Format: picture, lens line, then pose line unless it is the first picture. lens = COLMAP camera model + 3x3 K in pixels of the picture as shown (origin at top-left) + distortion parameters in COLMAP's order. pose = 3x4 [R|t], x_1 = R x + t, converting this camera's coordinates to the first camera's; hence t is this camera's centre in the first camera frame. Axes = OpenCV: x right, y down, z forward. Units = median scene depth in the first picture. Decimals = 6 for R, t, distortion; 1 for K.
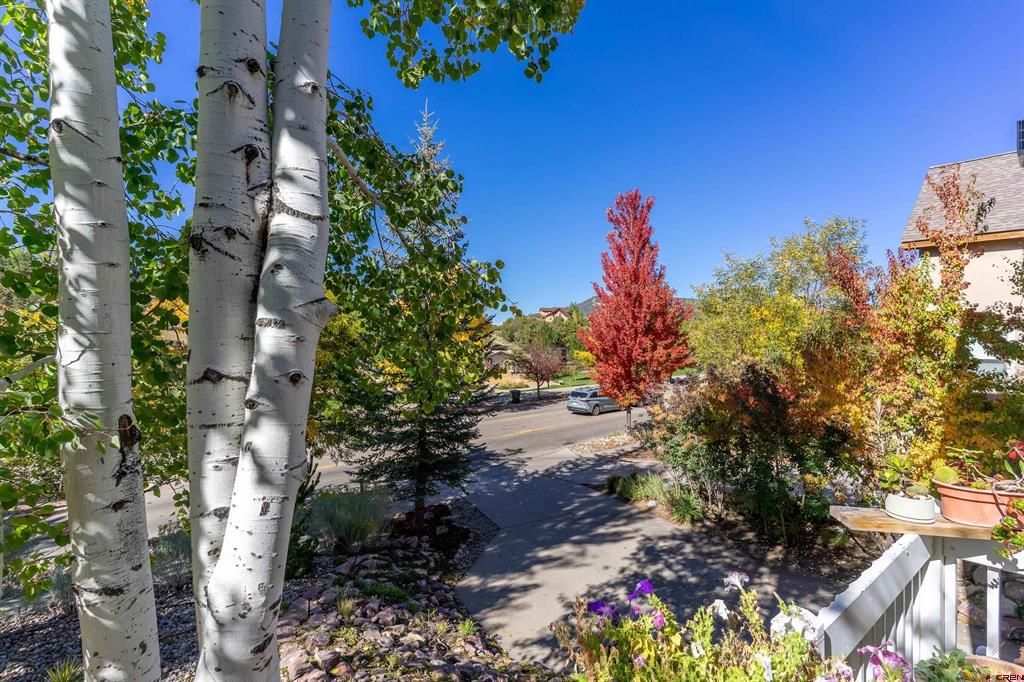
lens RADIAL K [[485.6, 0, 513.6], [0, 485.6, 341.3], [0, 0, 1]] dist [0.001305, -0.000222]
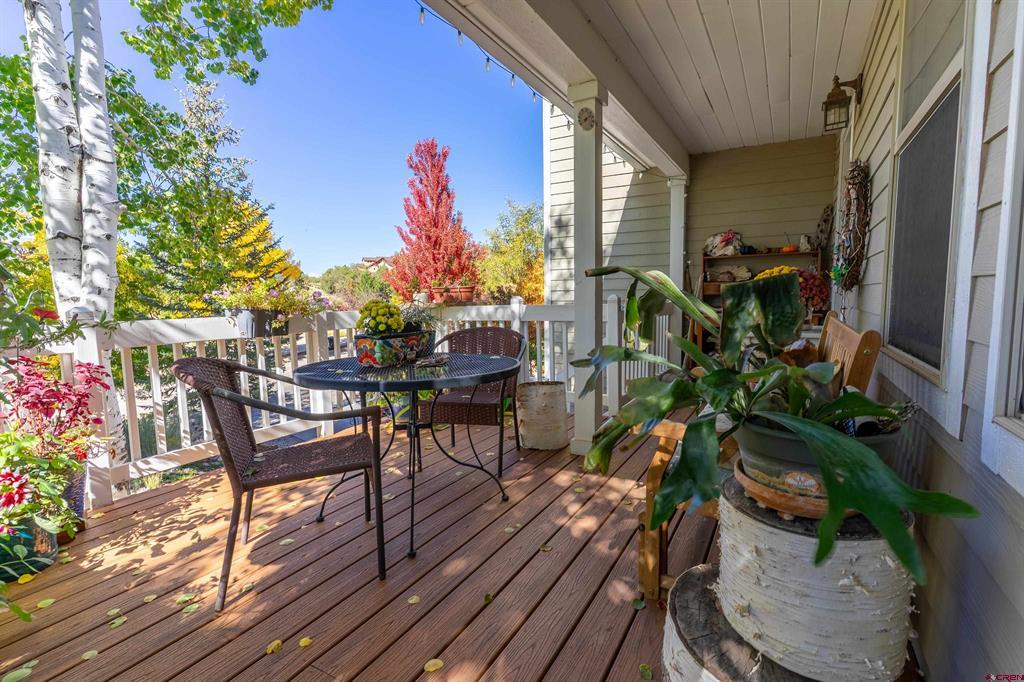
lens RADIAL K [[485.6, 0, 509.4], [0, 485.6, 341.7], [0, 0, 1]] dist [0.001305, -0.000222]
pose [[0.942079, -0.069406, 0.328132, 0.030279], [0.035106, 0.993386, 0.109328, 0.021903], [-0.333550, -0.091476, 0.938284, -0.101985]]
